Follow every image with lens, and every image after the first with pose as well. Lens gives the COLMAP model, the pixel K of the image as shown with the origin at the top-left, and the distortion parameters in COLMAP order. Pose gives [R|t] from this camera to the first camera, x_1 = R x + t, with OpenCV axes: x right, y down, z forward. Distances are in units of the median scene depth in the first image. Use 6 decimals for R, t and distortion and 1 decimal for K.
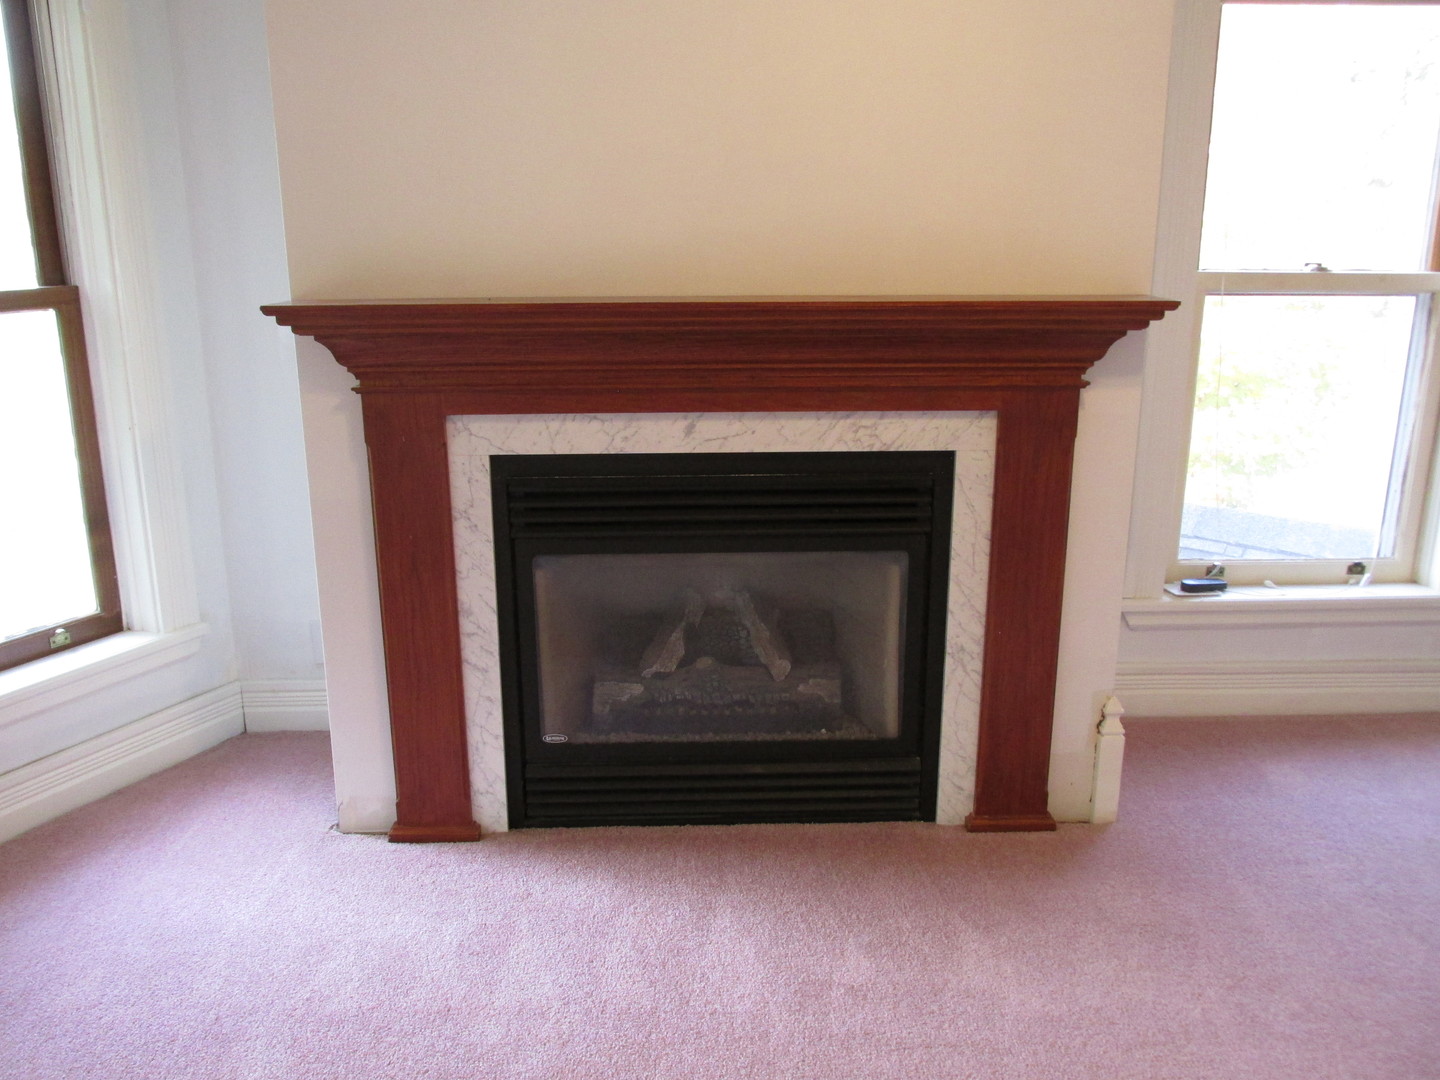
lens RADIAL K [[1176.6, 0, 715.5], [0, 1176.6, 538.4], [0, 0, 1]] dist [-0.018798, 0.008860]
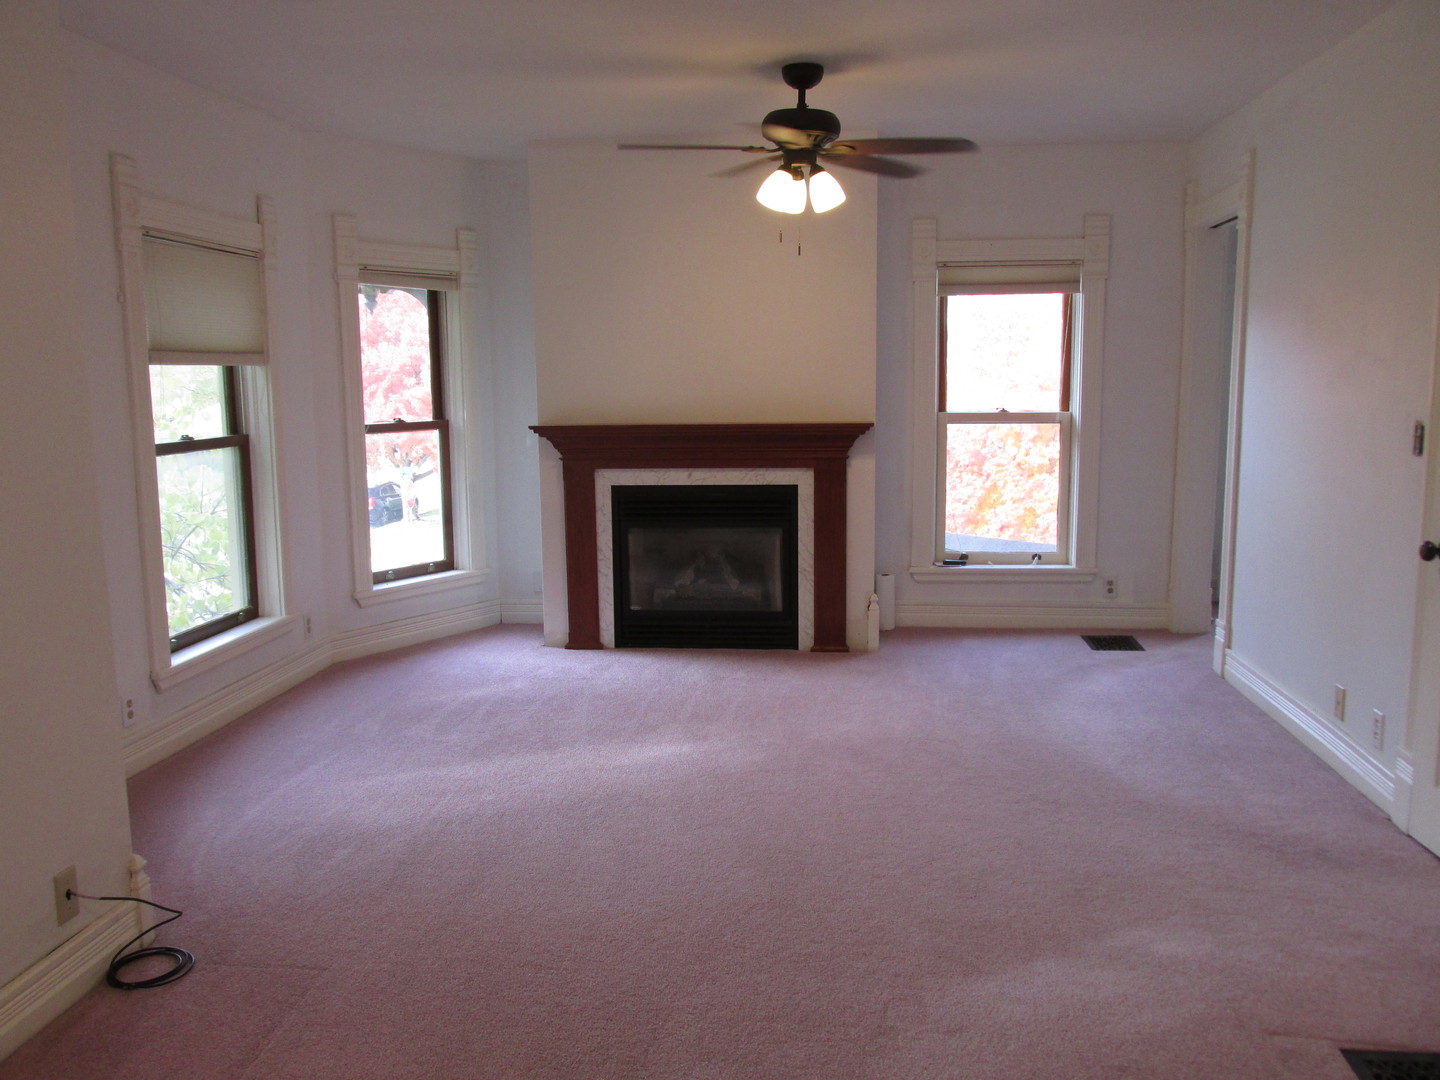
lens RADIAL K [[1176.6, 0, 723.6], [0, 1176.6, 541.9], [0, 0, 1]] dist [-0.018798, 0.008860]
pose [[0.990513, 0.010547, -0.137017, 0.363195], [-0.026527, 0.992973, -0.115327, 0.308688], [0.134838, 0.117867, 0.983832, -1.322411]]
